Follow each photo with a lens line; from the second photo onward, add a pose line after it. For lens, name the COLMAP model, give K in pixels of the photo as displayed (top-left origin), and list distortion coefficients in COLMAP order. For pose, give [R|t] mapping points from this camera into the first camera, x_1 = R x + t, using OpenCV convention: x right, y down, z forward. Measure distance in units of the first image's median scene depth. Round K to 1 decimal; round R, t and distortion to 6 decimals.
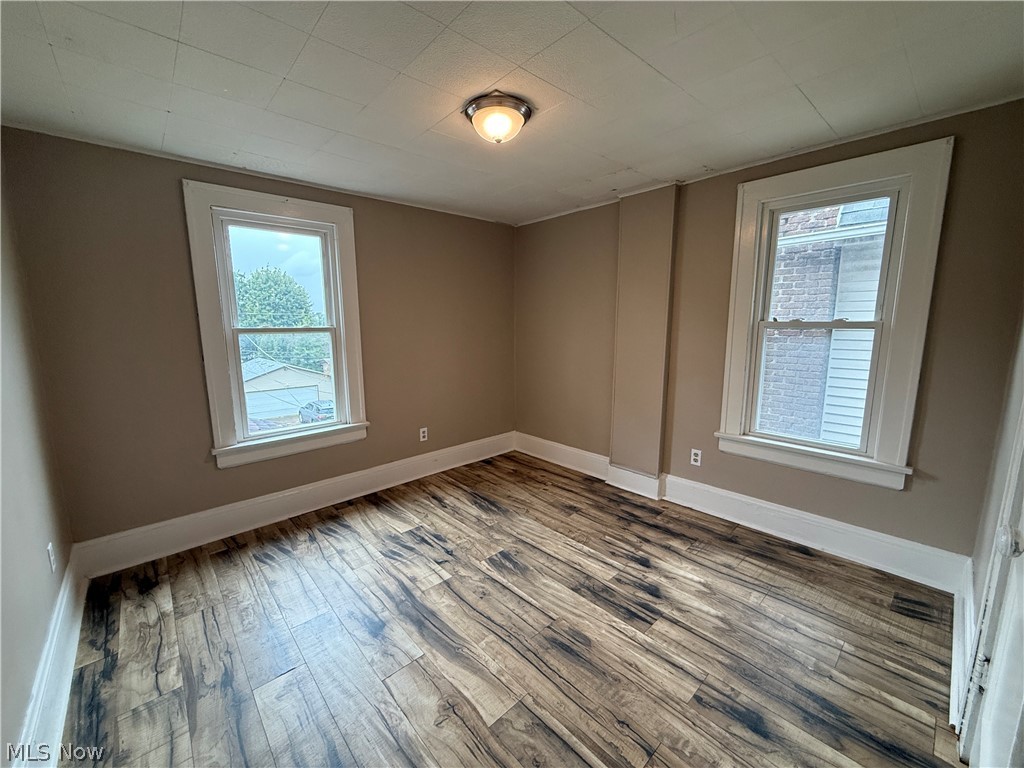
lens RADIAL K [[408.3, 0, 508.7], [0, 408.3, 385.2], [0, 0, 1]] dist [-0.001990, 0.000338]
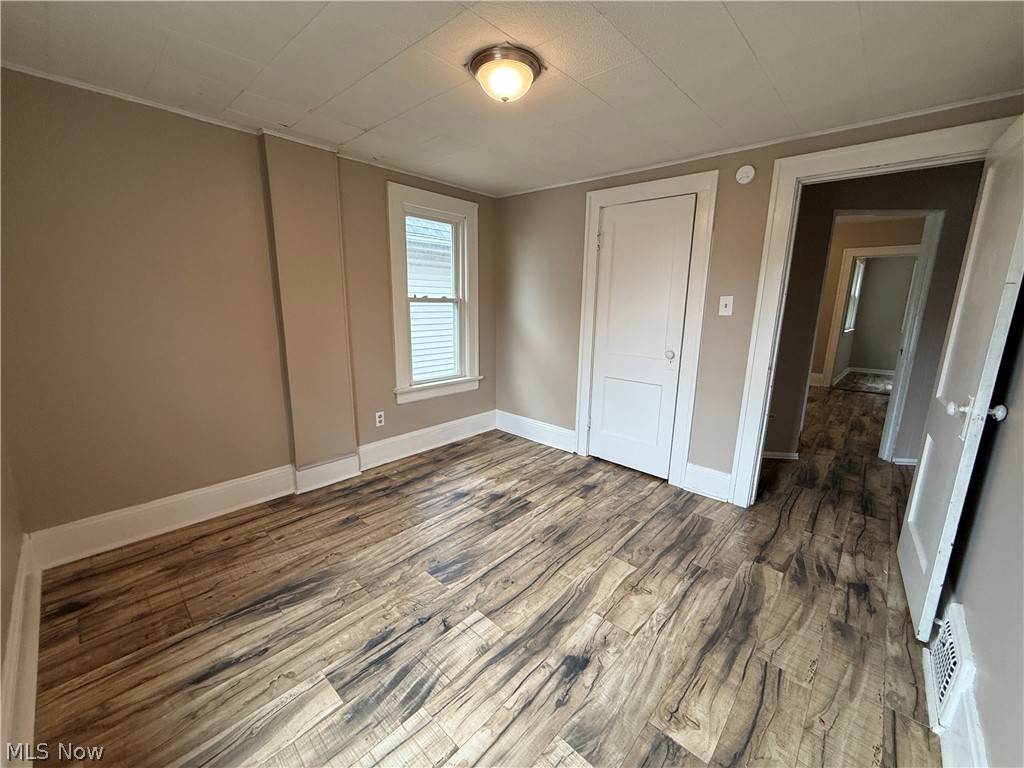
lens RADIAL K [[408.3, 0, 508.7], [0, 408.3, 385.2], [0, 0, 1]] dist [-0.001990, 0.000338]
pose [[-0.086272, -0.199146, 0.976165, -0.803030], [0.141903, 0.967372, 0.209893, -0.121525], [-0.986114, 0.156629, -0.055198, 0.862113]]
